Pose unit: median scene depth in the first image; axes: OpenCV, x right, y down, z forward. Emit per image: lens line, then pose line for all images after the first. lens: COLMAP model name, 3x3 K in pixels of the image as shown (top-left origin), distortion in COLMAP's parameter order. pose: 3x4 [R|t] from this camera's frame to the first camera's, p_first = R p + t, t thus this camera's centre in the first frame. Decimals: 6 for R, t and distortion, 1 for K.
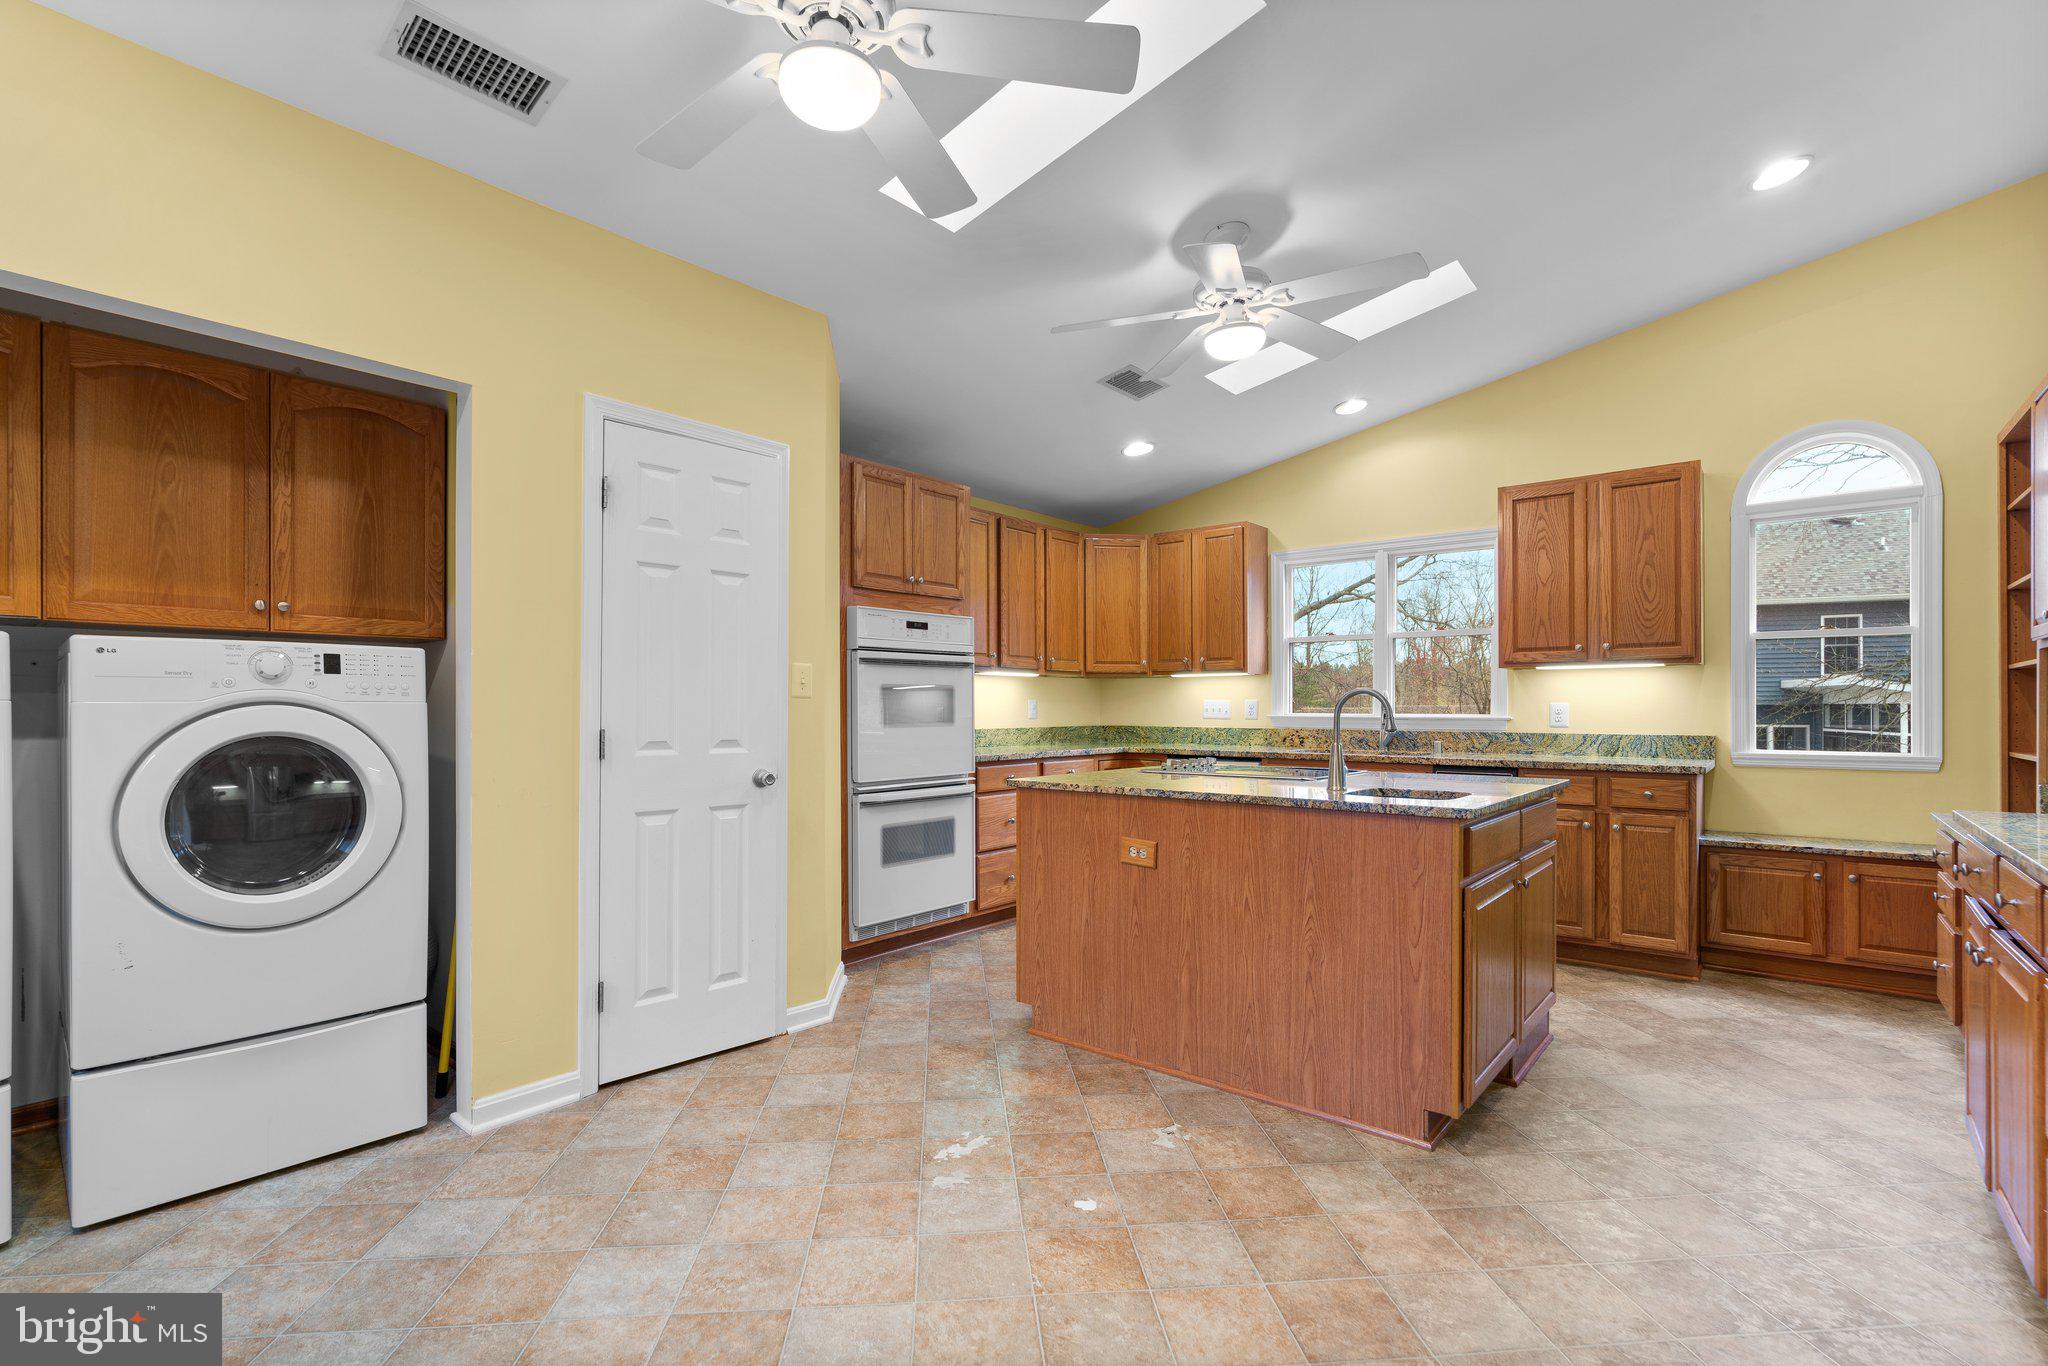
lens RADIAL K [[902.9, 0, 1038.9], [0, 902.9, 698.7], [0, 0, 1]] dist [-0.016361, 0.000278]
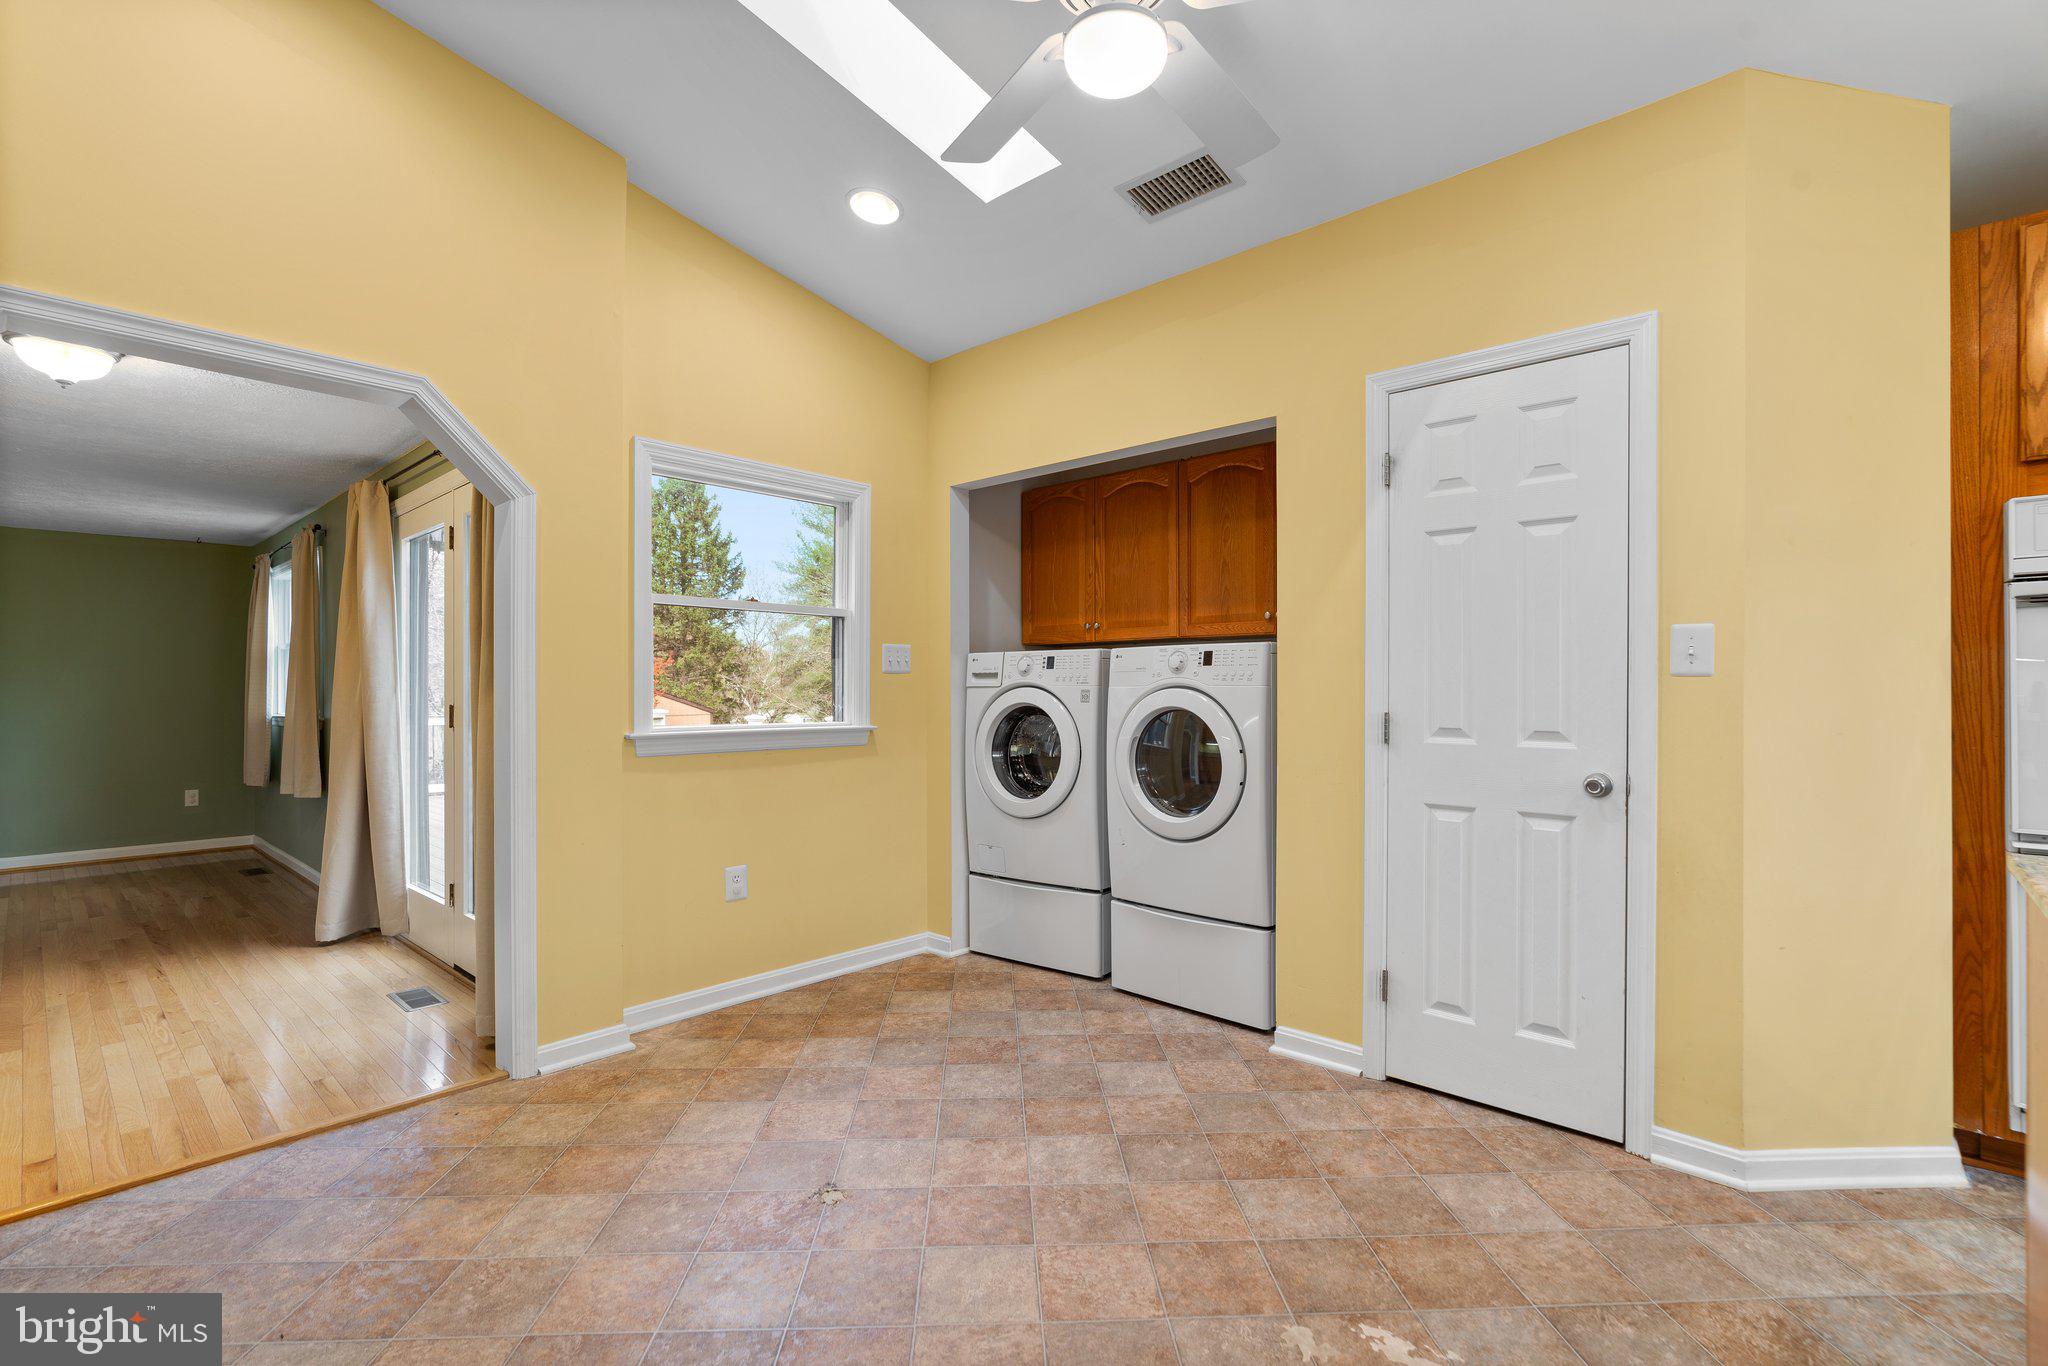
lens RADIAL K [[902.9, 0, 1038.7], [0, 902.9, 686.0], [0, 0, 1]] dist [-0.016361, 0.000278]
pose [[-0.042288, -0.015176, -0.998990, 0.601348], [0.000756, 0.999884, -0.015221, 0.024910], [0.999105, -0.001399, -0.042272, 0.786686]]
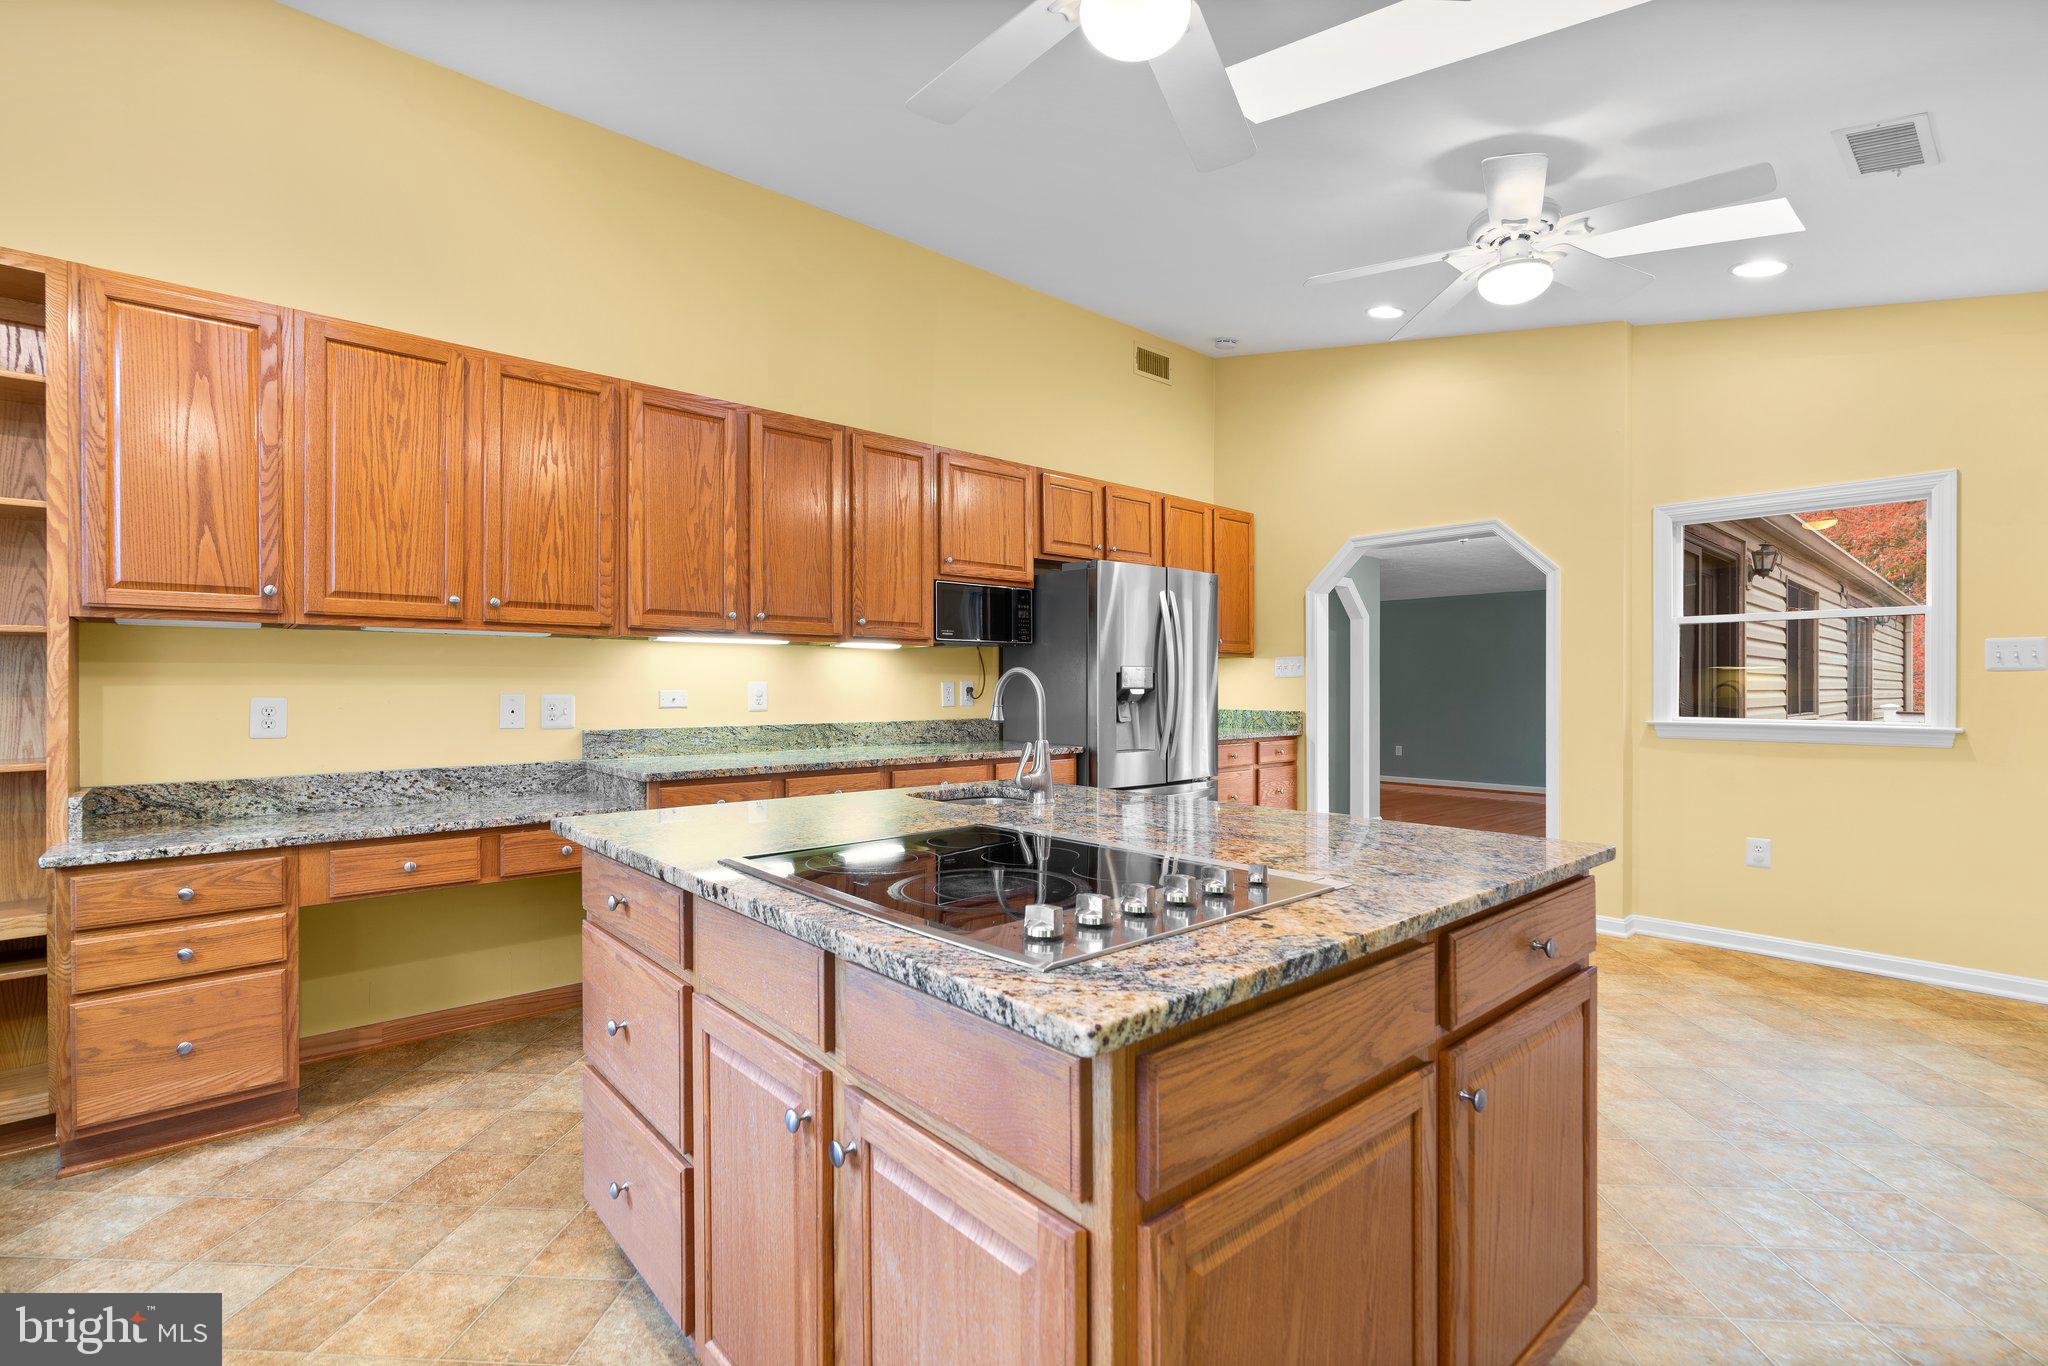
lens RADIAL K [[902.9, 0, 1020.5], [0, 902.9, 684.9], [0, 0, 1]] dist [-0.016361, 0.000278]
pose [[-0.987956, -0.003769, 0.154689, 0.390142], [-0.003926, 0.999992, -0.000710, 0.012497], [-0.154686, -0.001309, -0.987963, 1.722637]]
